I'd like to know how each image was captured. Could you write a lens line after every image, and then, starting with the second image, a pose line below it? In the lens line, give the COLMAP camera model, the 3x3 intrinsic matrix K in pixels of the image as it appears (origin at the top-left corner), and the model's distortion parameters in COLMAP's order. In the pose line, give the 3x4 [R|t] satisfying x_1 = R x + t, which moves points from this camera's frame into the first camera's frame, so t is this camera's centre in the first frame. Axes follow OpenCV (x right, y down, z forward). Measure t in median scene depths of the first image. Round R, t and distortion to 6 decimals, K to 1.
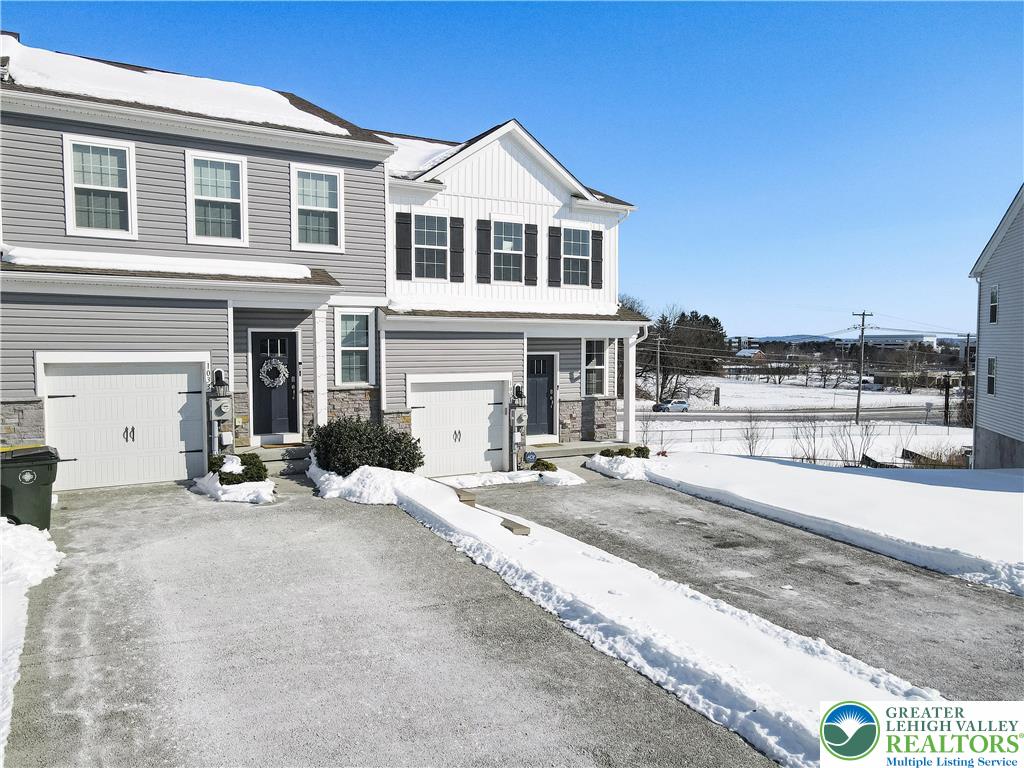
lens RADIAL K [[750.9, 0, 505.1], [0, 750.9, 382.2], [0, 0, 1]] dist [-0.000426, 0.033271]
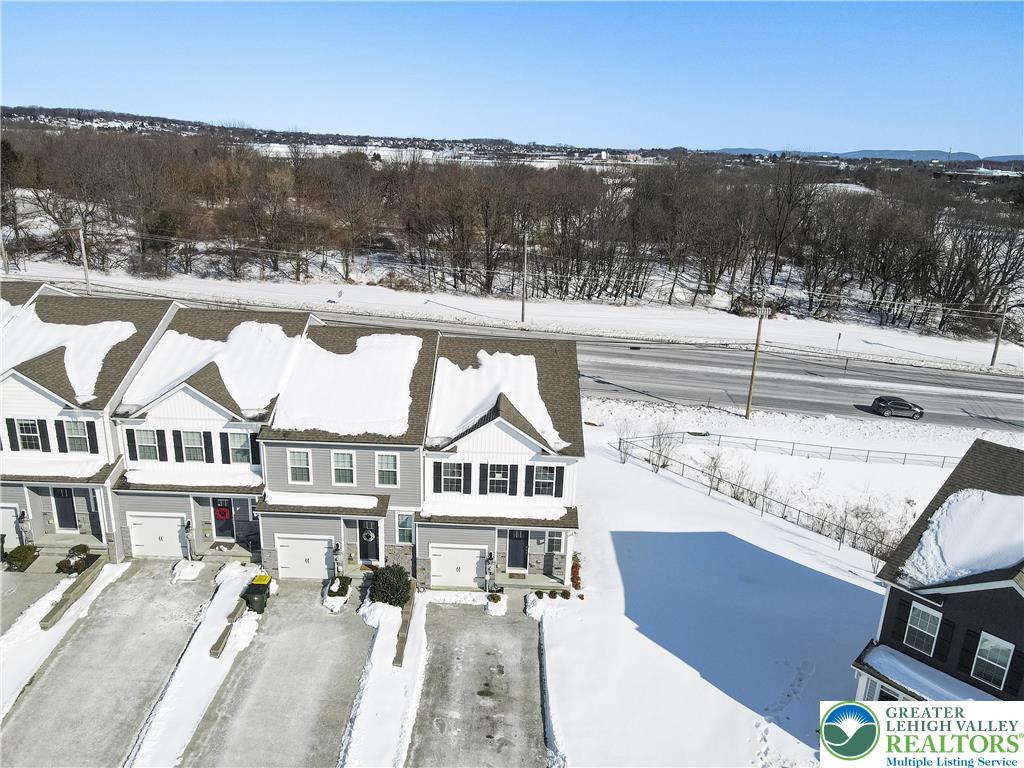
lens RADIAL K [[750.9, 0, 505.1], [0, 750.9, 382.2], [0, 0, 1]] dist [-0.000426, 0.033271]
pose [[0.854434, 0.183217, -0.486183, 0.946641], [-0.063759, 0.965662, 0.251856, -0.944828], [0.515632, -0.184196, 0.836777, -0.530832]]
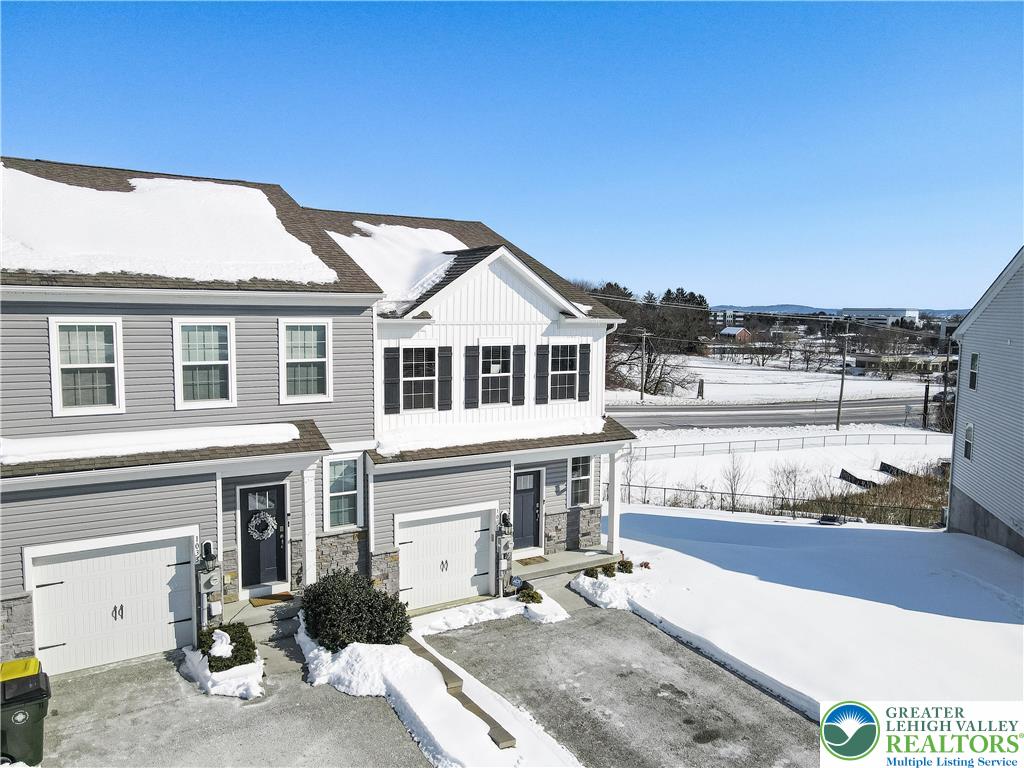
lens RADIAL K [[750.9, 0, 505.1], [0, 750.9, 382.2], [0, 0, 1]] dist [-0.000426, 0.033271]
pose [[0.999757, 0.009394, 0.019930, -0.004155], [-0.010228, 0.999059, 0.042153, -0.224865], [-0.019515, -0.042347, 0.998912, -0.003163]]
